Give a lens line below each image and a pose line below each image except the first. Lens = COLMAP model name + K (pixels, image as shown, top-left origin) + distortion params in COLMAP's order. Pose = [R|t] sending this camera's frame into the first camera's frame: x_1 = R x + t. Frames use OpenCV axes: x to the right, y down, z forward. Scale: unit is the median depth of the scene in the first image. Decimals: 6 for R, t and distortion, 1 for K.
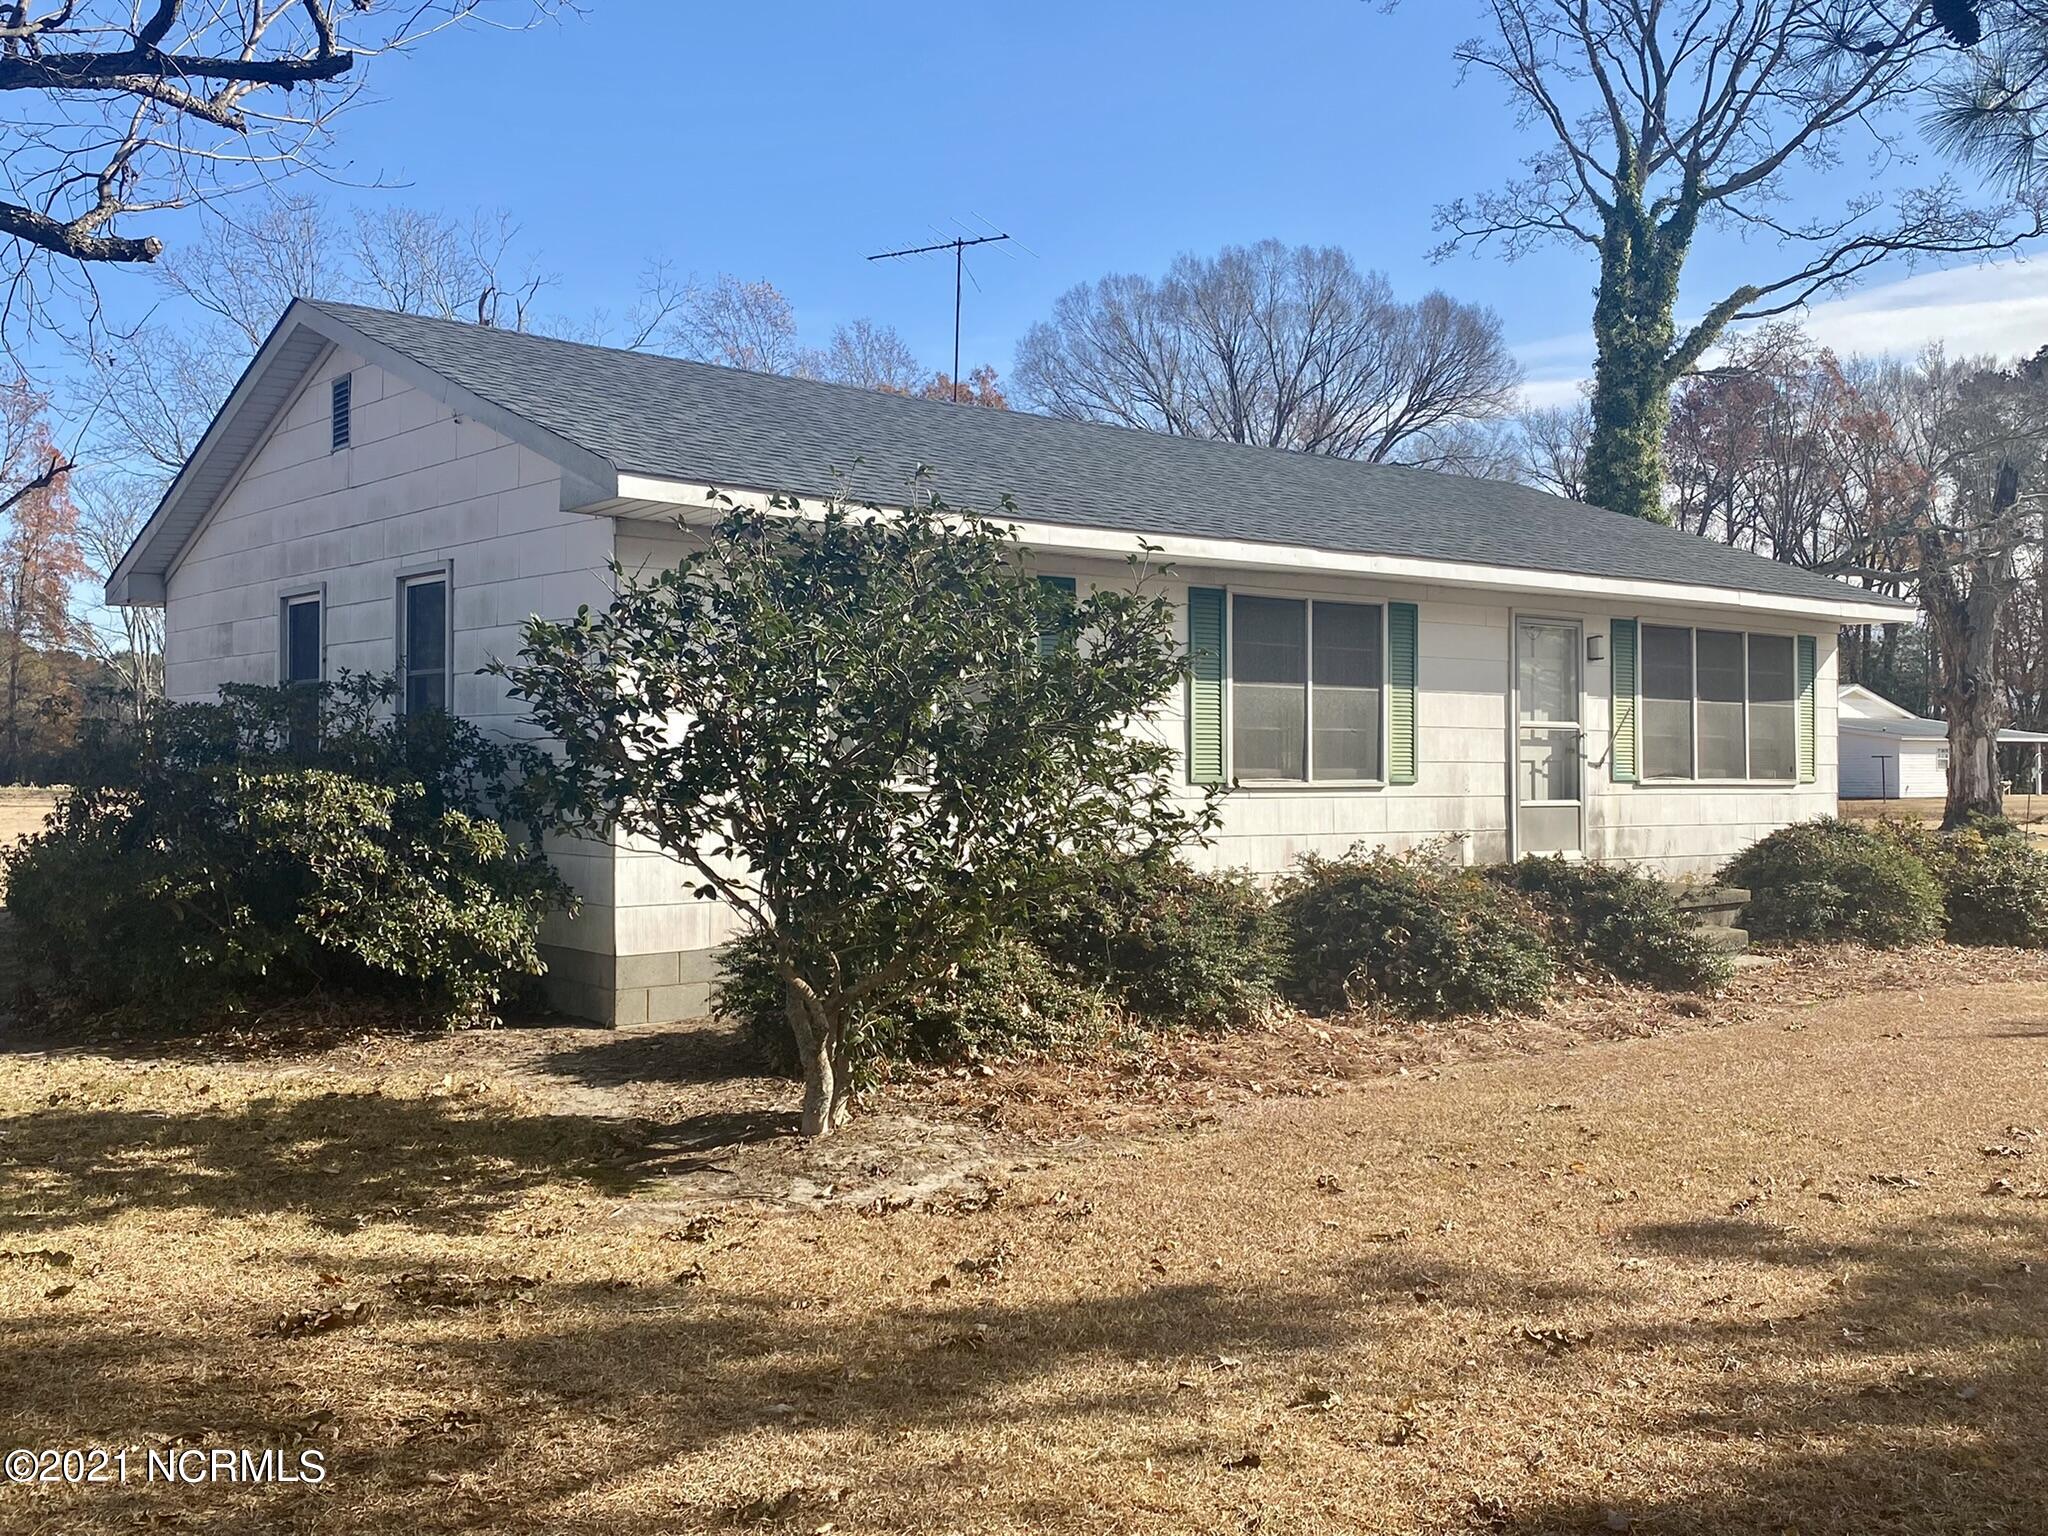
lens RADIAL K [[2020.0, 0, 1024.0], [0, 2020.0, 768.0], [0, 0, 1]] dist [-0.005245, -0.002987]
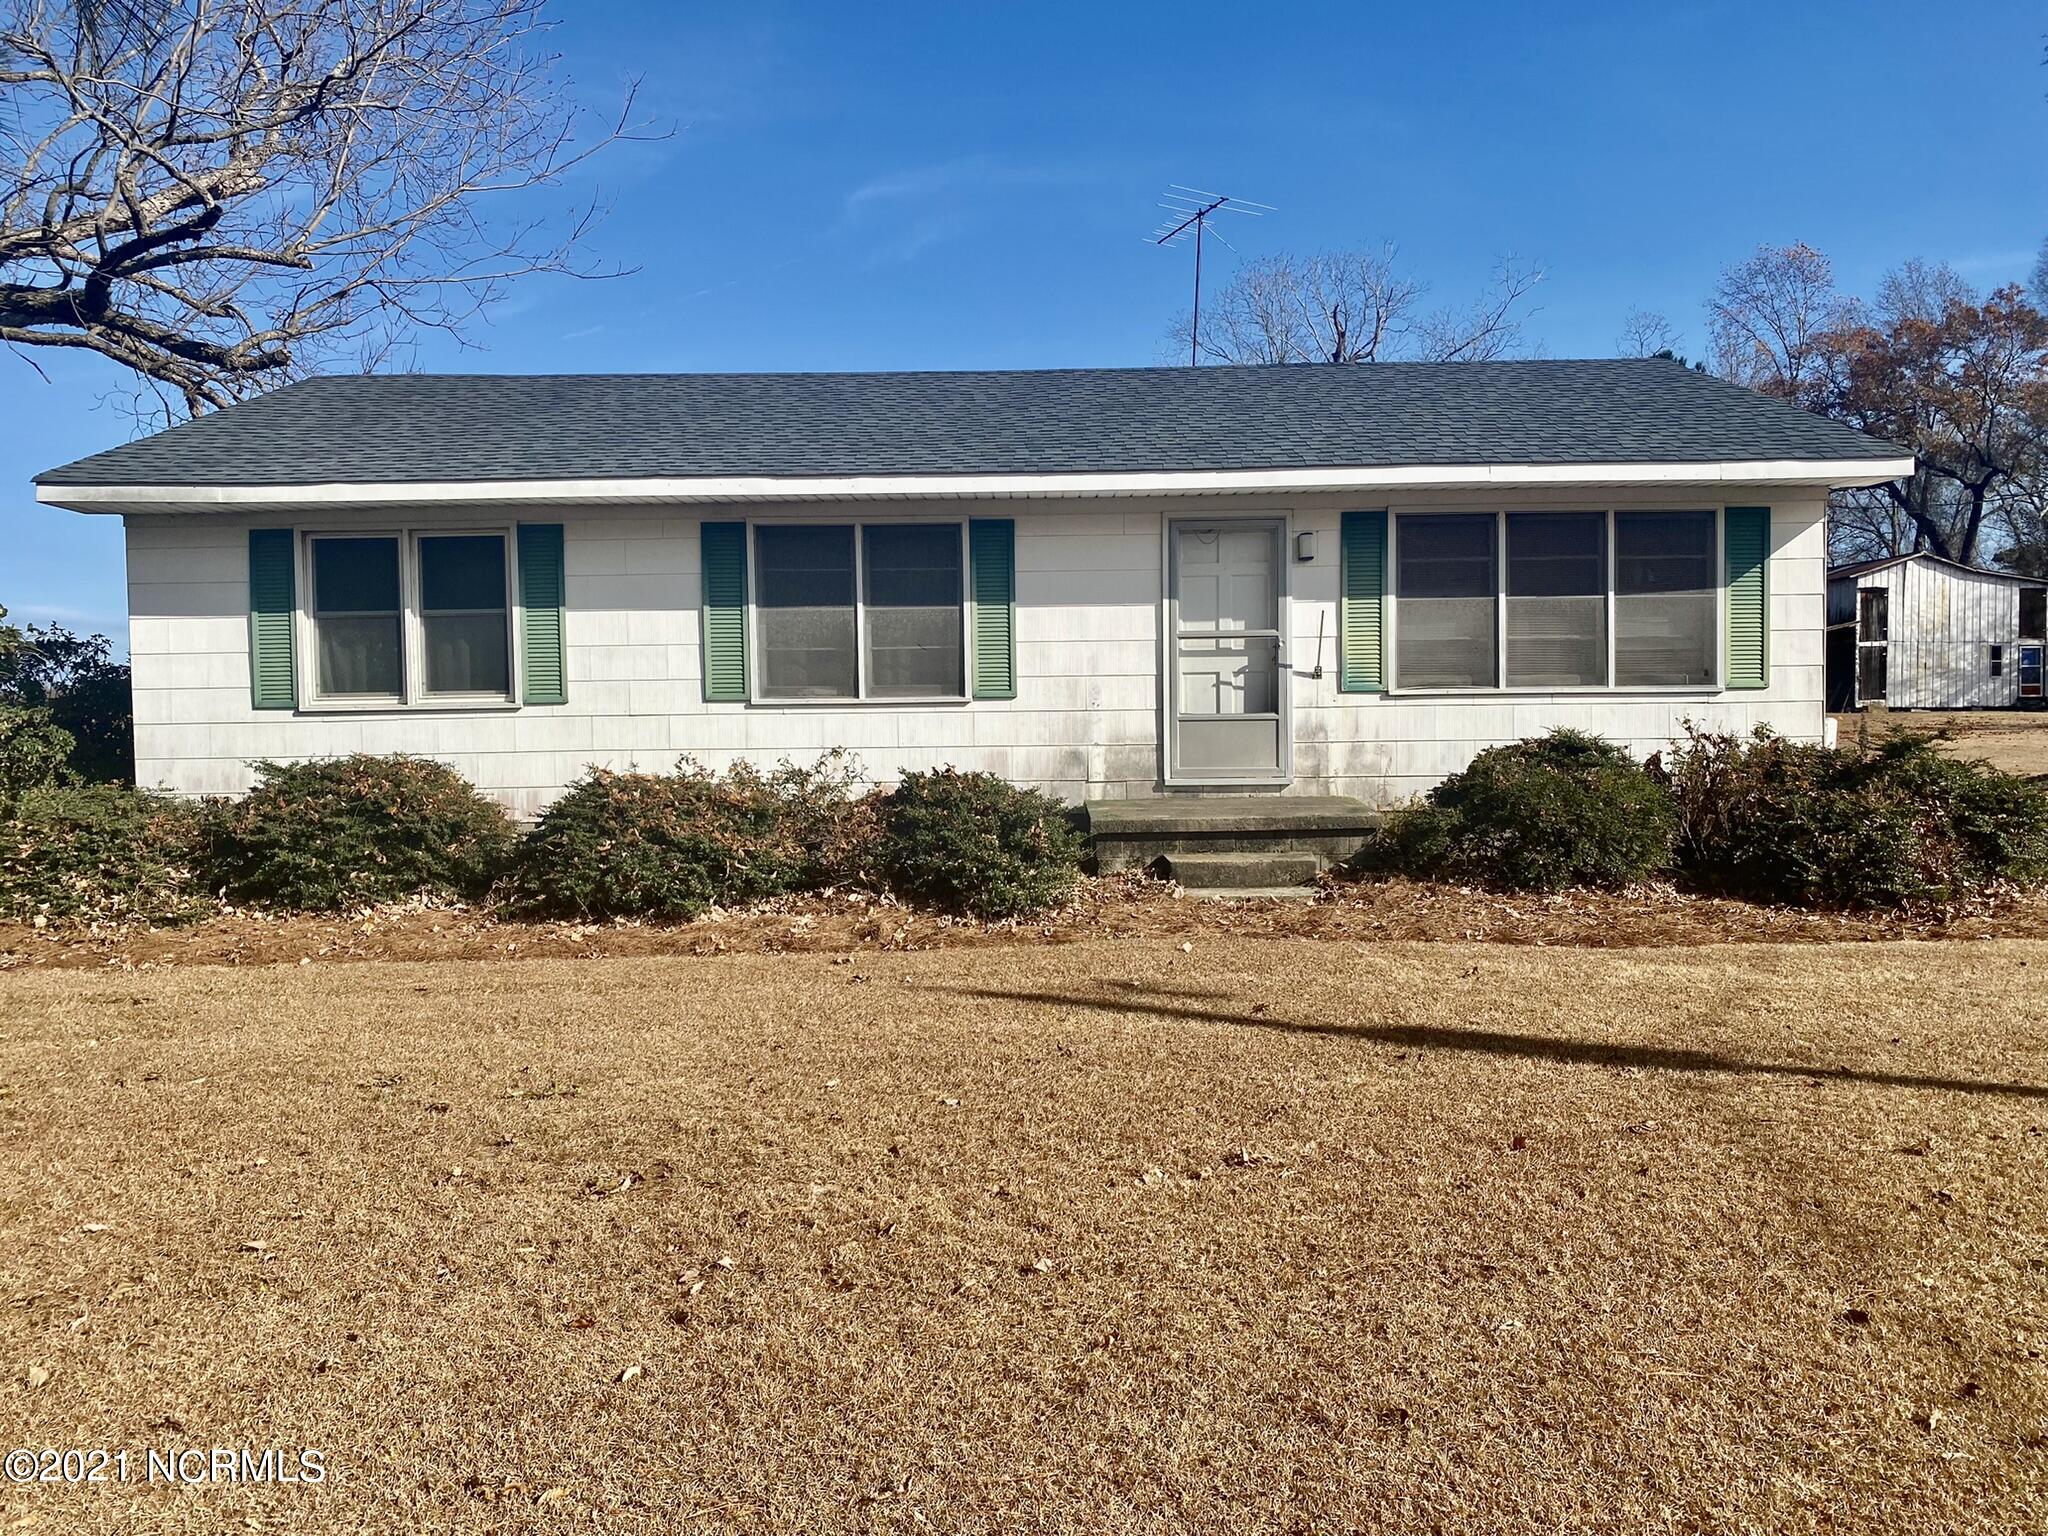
lens RADIAL K [[1524.5, 0, 1024.0], [0, 1524.5, 768.0], [0, 0, 1]] dist [0.072298, -0.001097]
pose [[0.796044, 0.016881, -0.605003, 0.609588], [0.016028, 0.998672, 0.048954, 0.004765], [0.605026, -0.048666, 0.794717, 0.366007]]
